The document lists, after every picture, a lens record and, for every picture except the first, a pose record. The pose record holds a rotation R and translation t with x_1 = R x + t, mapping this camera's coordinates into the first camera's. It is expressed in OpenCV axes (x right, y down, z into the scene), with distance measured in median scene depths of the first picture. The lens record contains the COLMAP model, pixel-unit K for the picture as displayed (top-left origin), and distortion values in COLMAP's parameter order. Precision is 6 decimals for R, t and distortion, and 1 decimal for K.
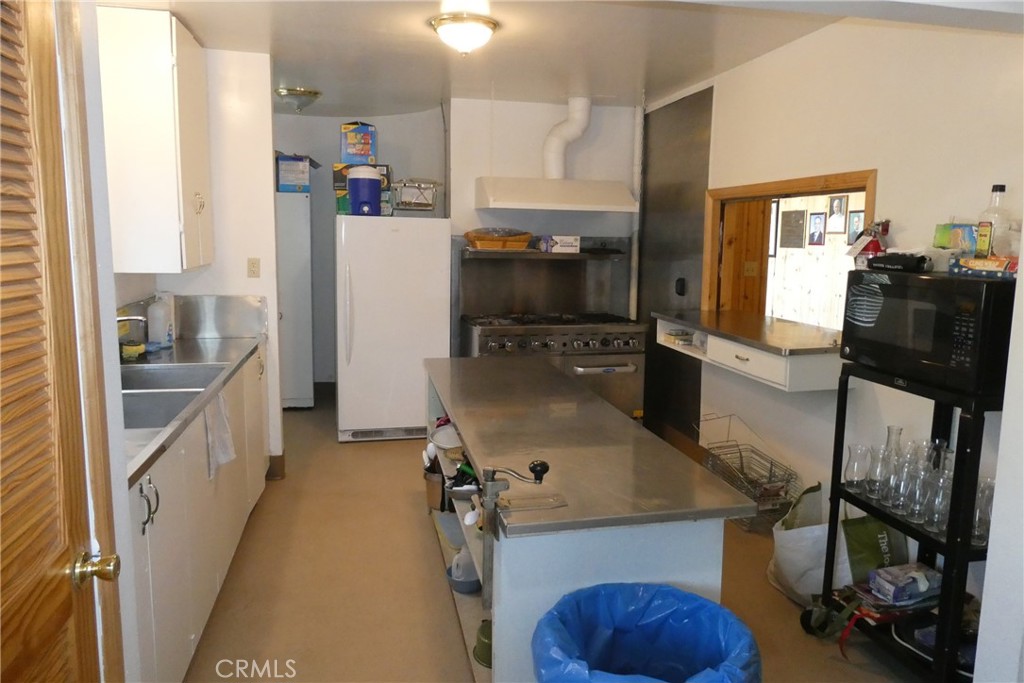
lens RADIAL K [[759.6, 0, 511.3], [0, 759.6, 340.5], [0, 0, 1]] dist [0.127962, 0.003209]
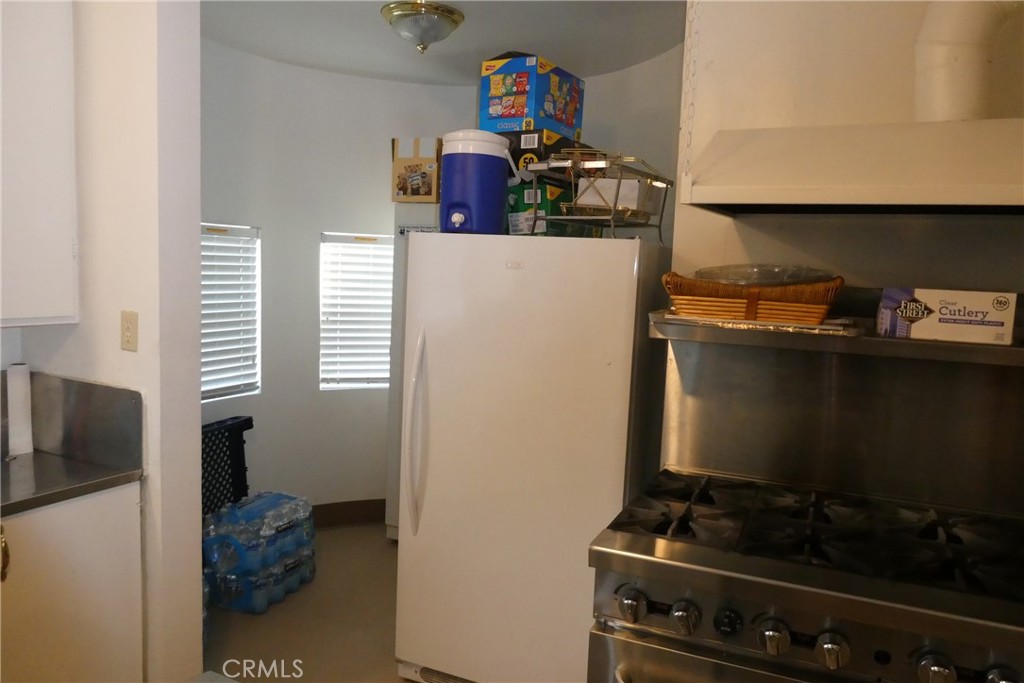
lens RADIAL K [[759.6, 0, 513.9], [0, 759.6, 342.7], [0, 0, 1]] dist [0.127962, 0.003209]
pose [[0.808020, 0.081700, -0.583463, 0.114926], [-0.114358, 0.993252, -0.019290, -0.086875], [0.577950, 0.082310, 0.811911, 0.618245]]
